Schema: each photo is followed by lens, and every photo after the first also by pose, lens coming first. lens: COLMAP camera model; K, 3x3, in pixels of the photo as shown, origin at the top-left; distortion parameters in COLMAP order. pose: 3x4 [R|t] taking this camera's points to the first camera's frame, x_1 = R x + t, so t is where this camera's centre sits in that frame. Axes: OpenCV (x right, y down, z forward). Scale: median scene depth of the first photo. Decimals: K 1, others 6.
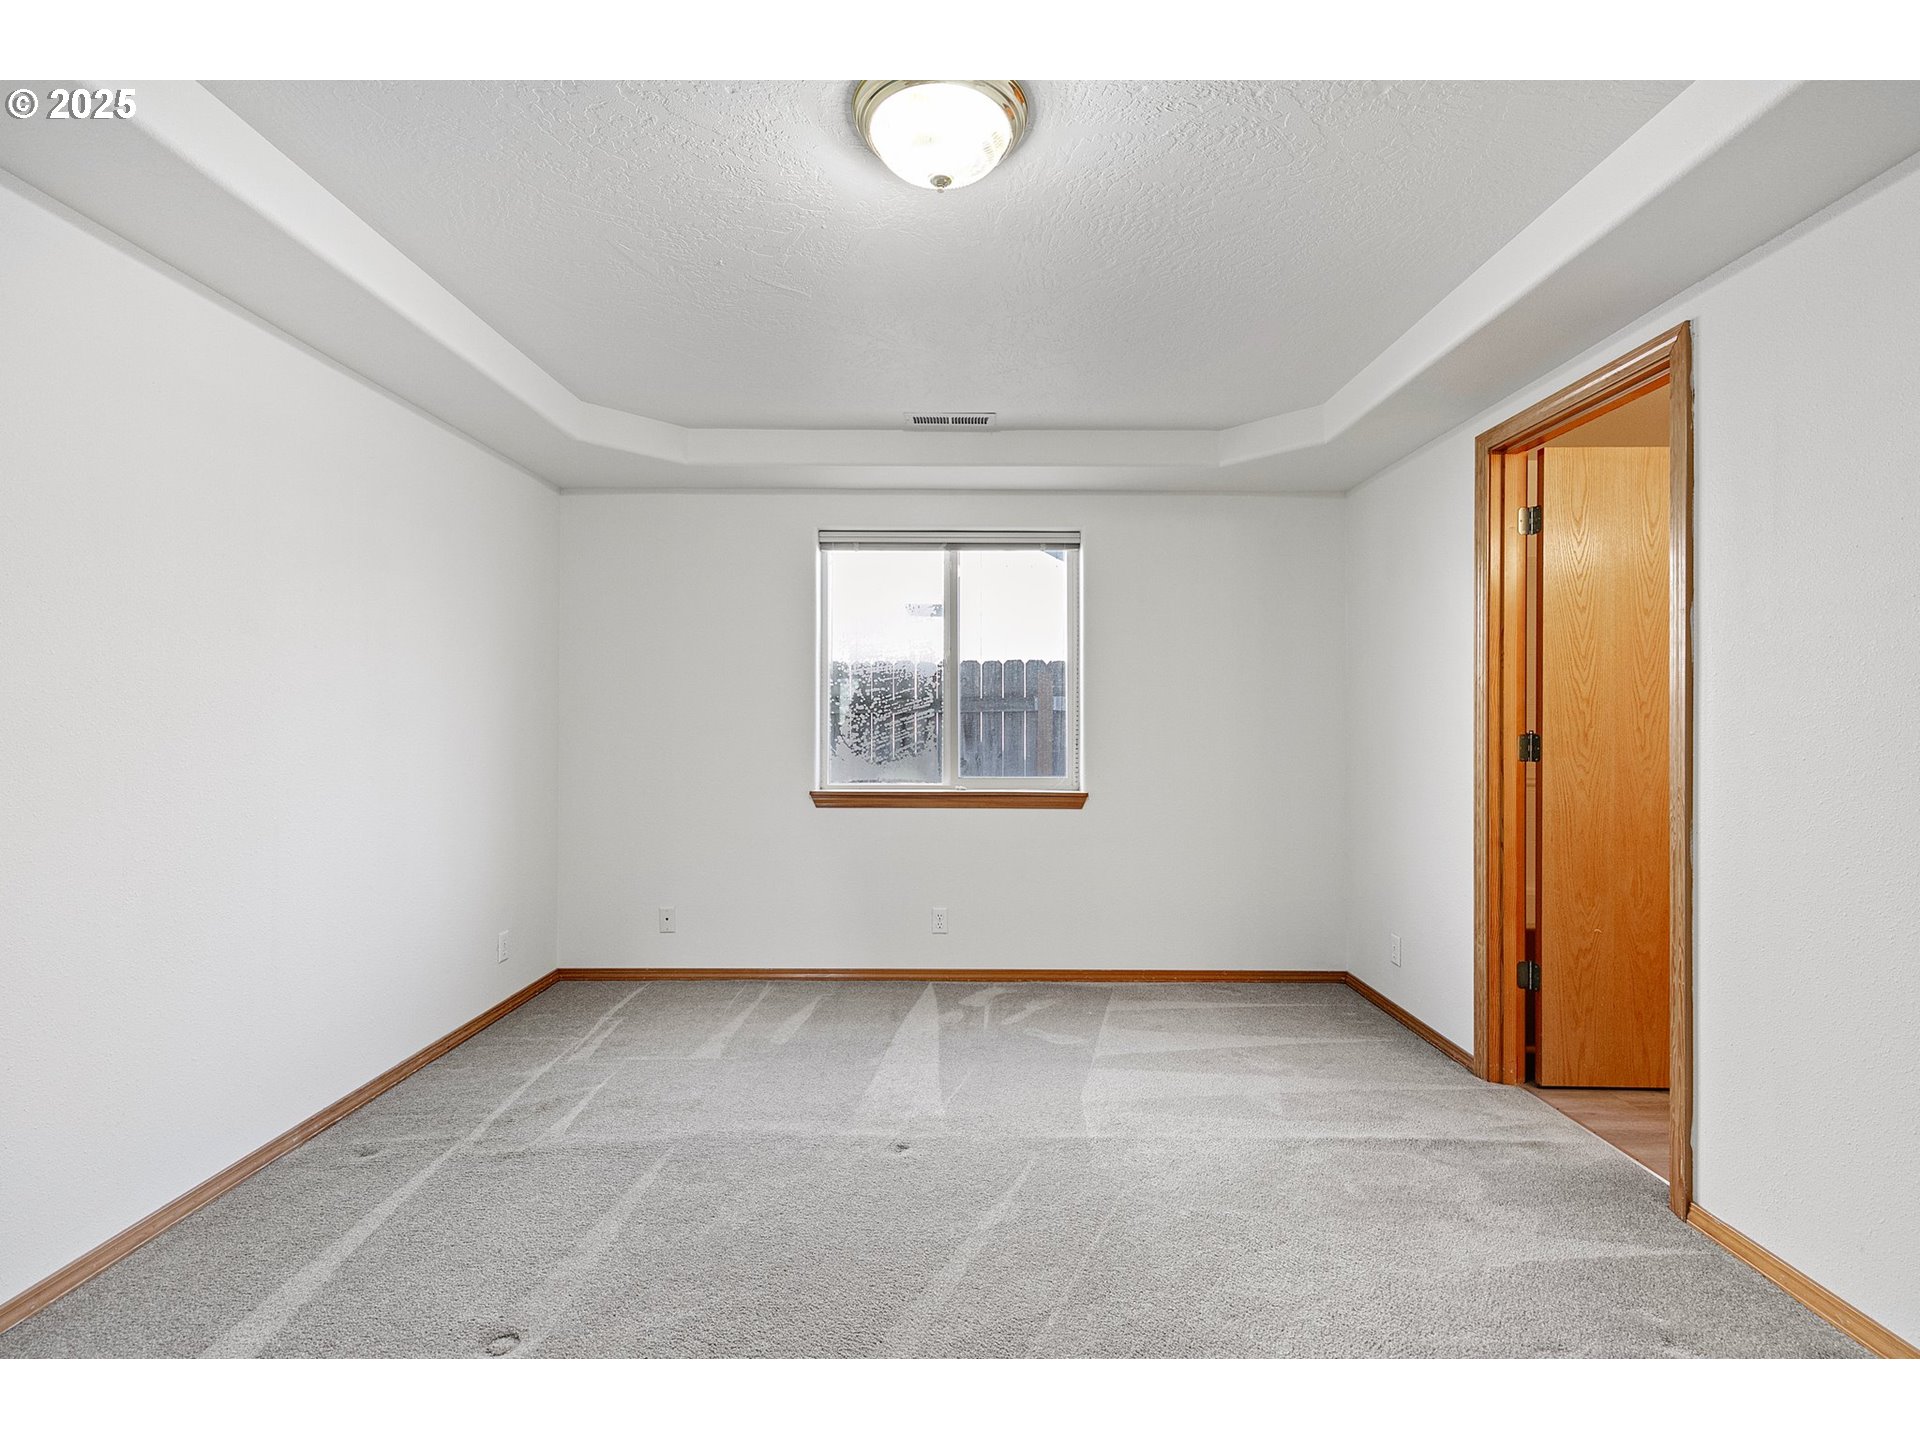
lens RADIAL K [[814.9, 0, 963.7], [0, 814.9, 714.8], [0, 0, 1]] dist [0.005445, -0.000298]
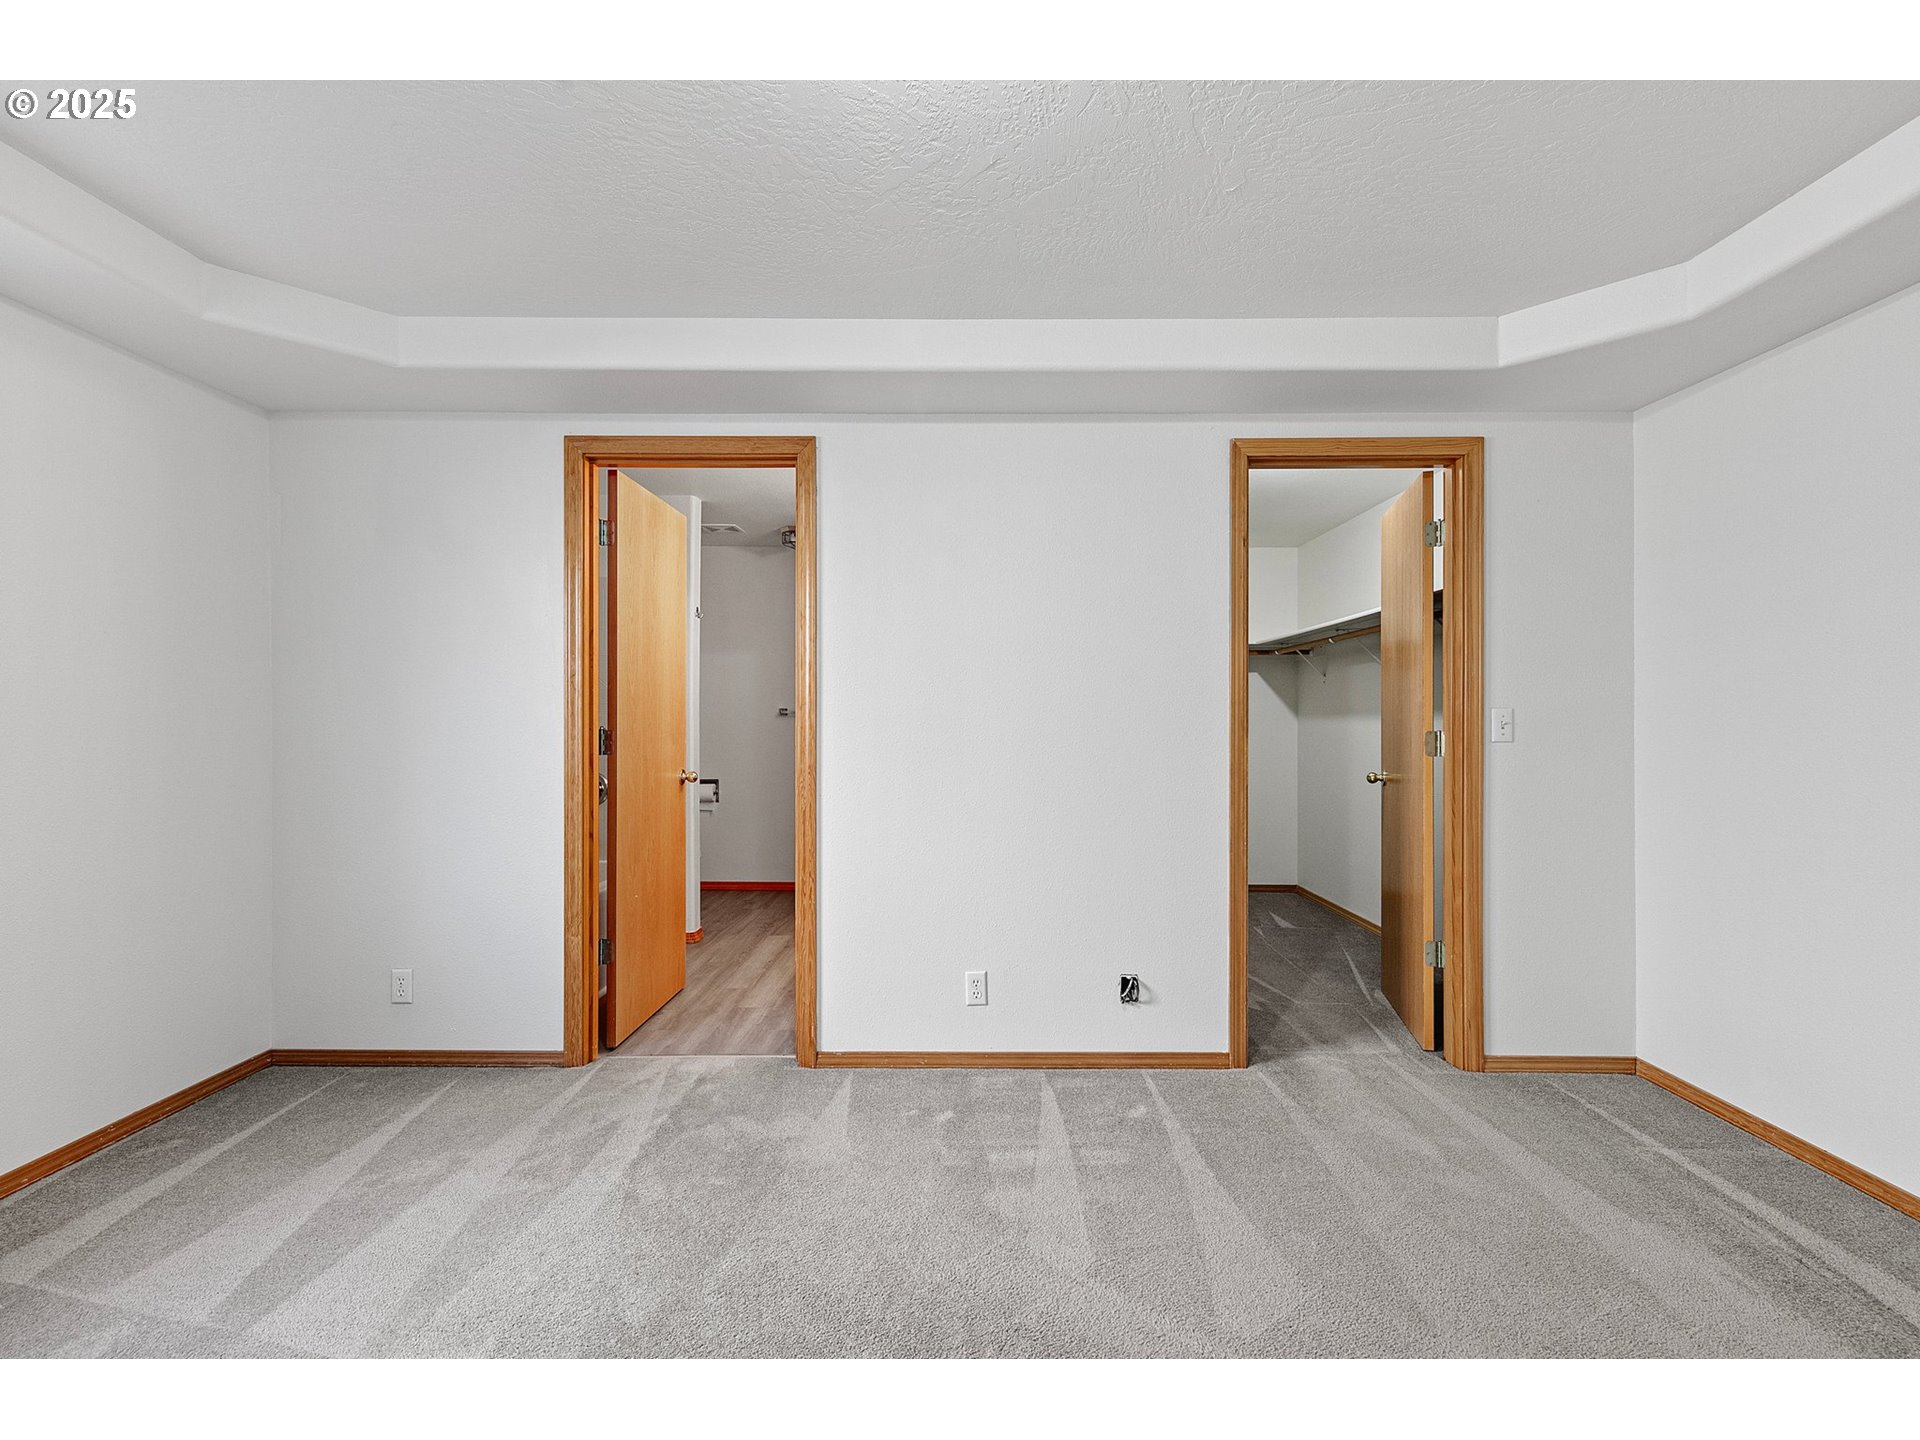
lens RADIAL K [[820.5, 0, 963.6], [0, 820.5, 724.2], [0, 0, 1]] dist [0.003575, 0.000168]
pose [[0.057302, -0.010366, 0.998303, -0.366615], [-0.005057, 0.999930, 0.010673, 0.002356], [-0.998344, -0.005660, 0.057246, 0.459190]]
